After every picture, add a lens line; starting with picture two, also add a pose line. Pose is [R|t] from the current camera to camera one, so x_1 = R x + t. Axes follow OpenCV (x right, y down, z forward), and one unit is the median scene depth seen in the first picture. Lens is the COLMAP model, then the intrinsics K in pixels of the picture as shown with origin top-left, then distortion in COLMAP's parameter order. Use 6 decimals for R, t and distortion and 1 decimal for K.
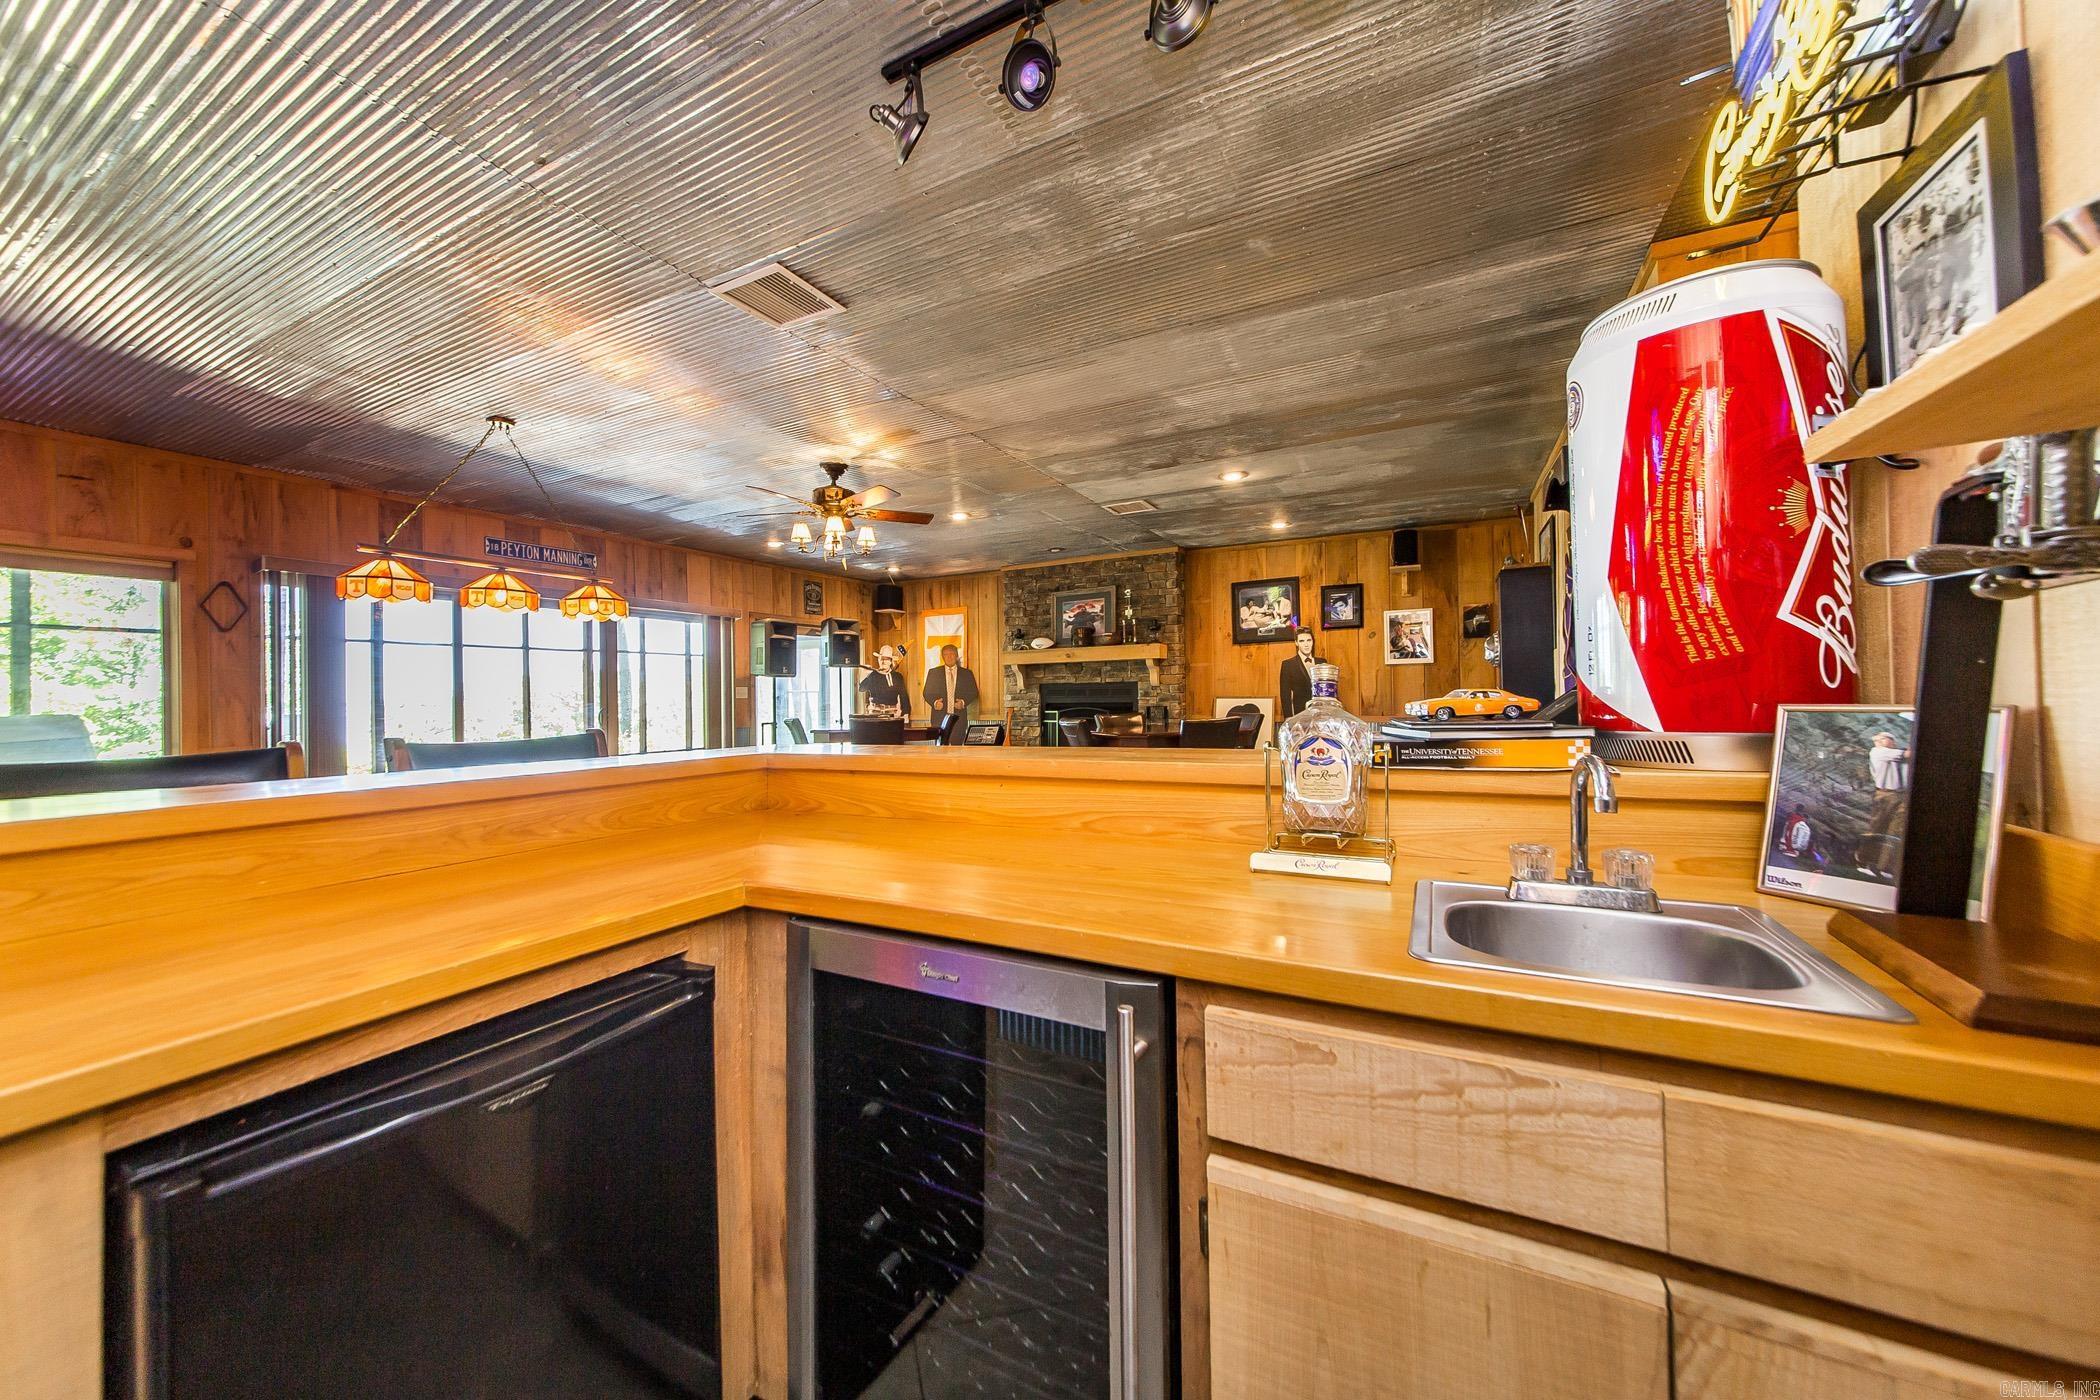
lens RADIAL K [[741.8, 0, 1019.6], [0, 741.8, 680.4], [0, 0, 1]] dist [-0.001420, 0.000787]
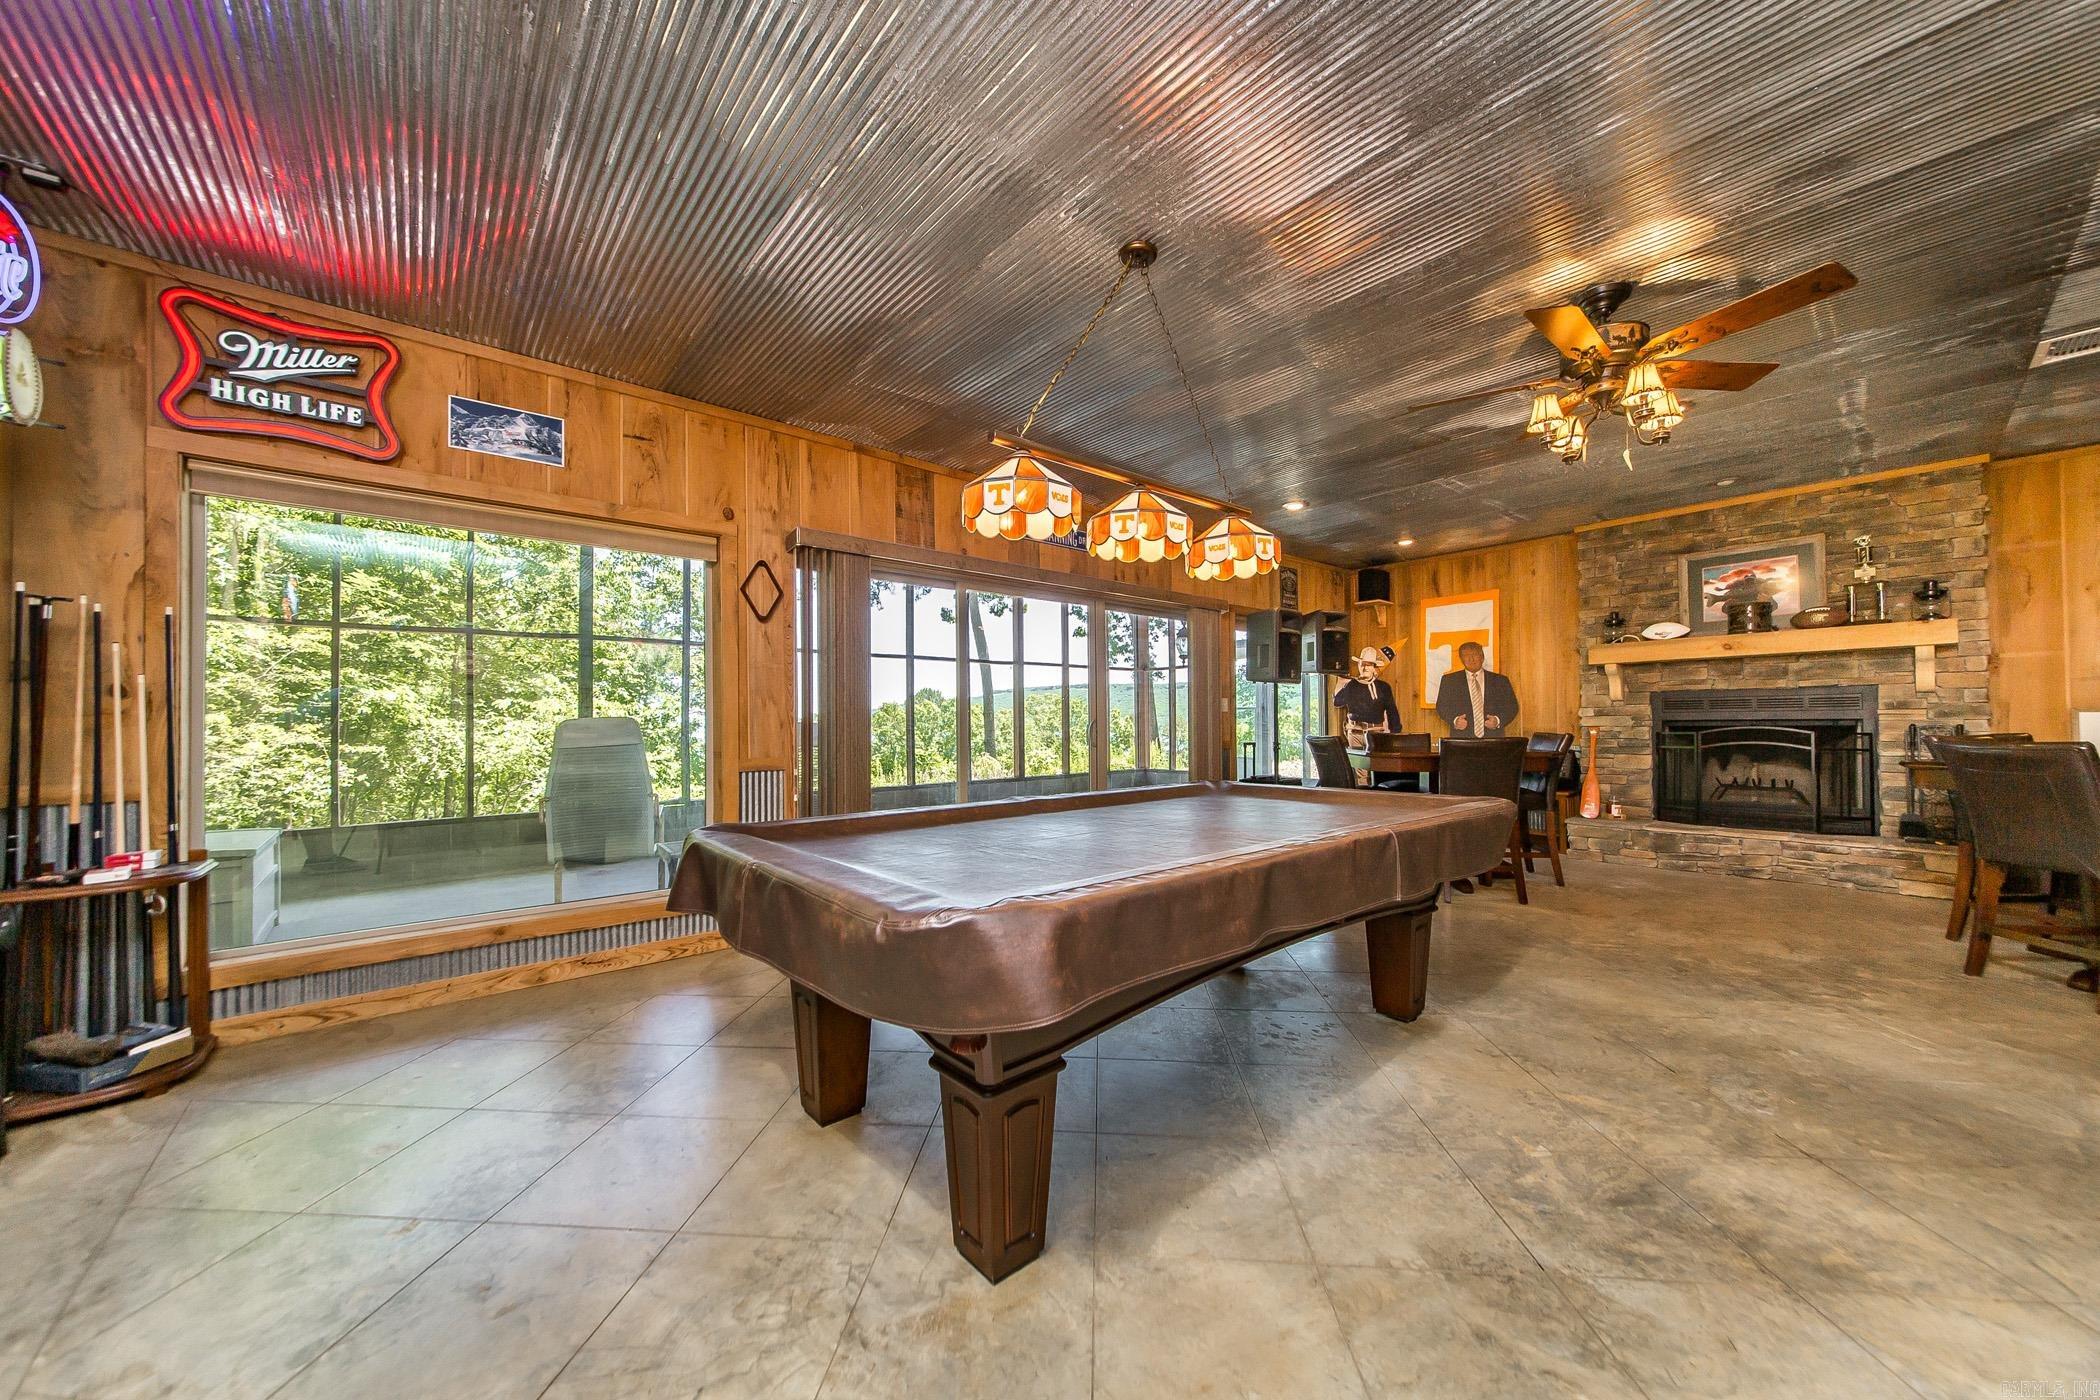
lens RADIAL K [[741.8, 0, 1054.0], [0, 741.8, 712.0], [0, 0, 1]] dist [-0.001420, 0.000787]
pose [[0.936835, 0.000991, -0.349770, -0.254152], [0.001363, 0.999978, 0.006483, 0.018350], [0.349769, -0.006550, 0.936813, 0.177435]]
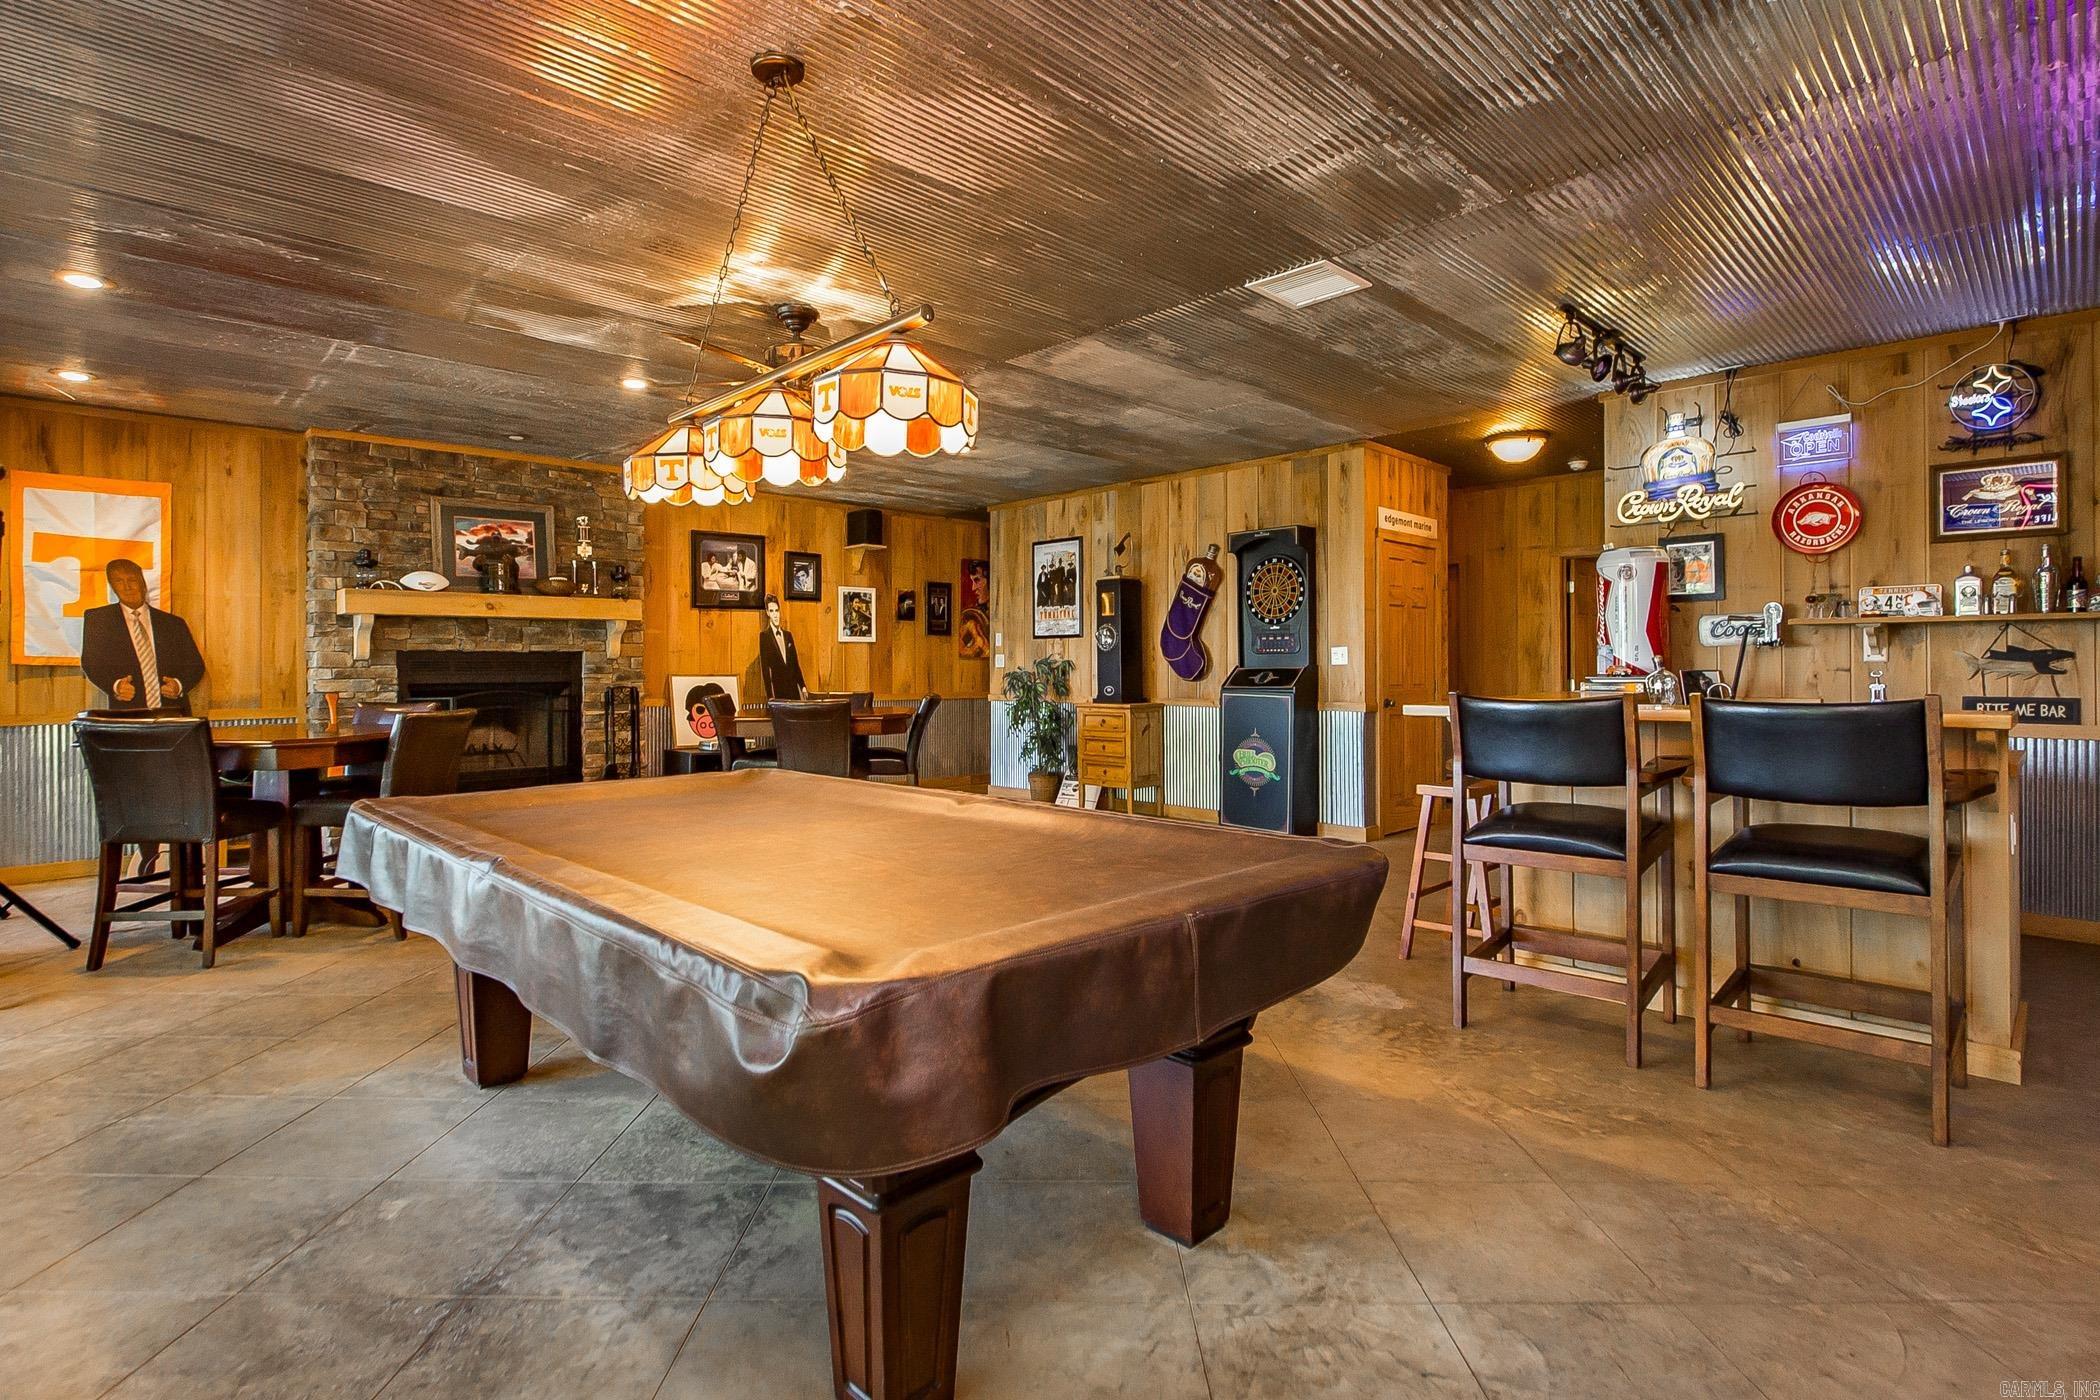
lens RADIAL K [[1010.5, 0, 1047.5], [0, 1010.5, 673.7], [0, 0, 1]] dist [-0.021059, -0.001903]
pose [[0.285353, 0.007063, 0.958397, -0.585597], [-0.018659, 0.999824, -0.001813, 0.015123], [-0.958241, -0.017365, 0.285434, 0.307714]]
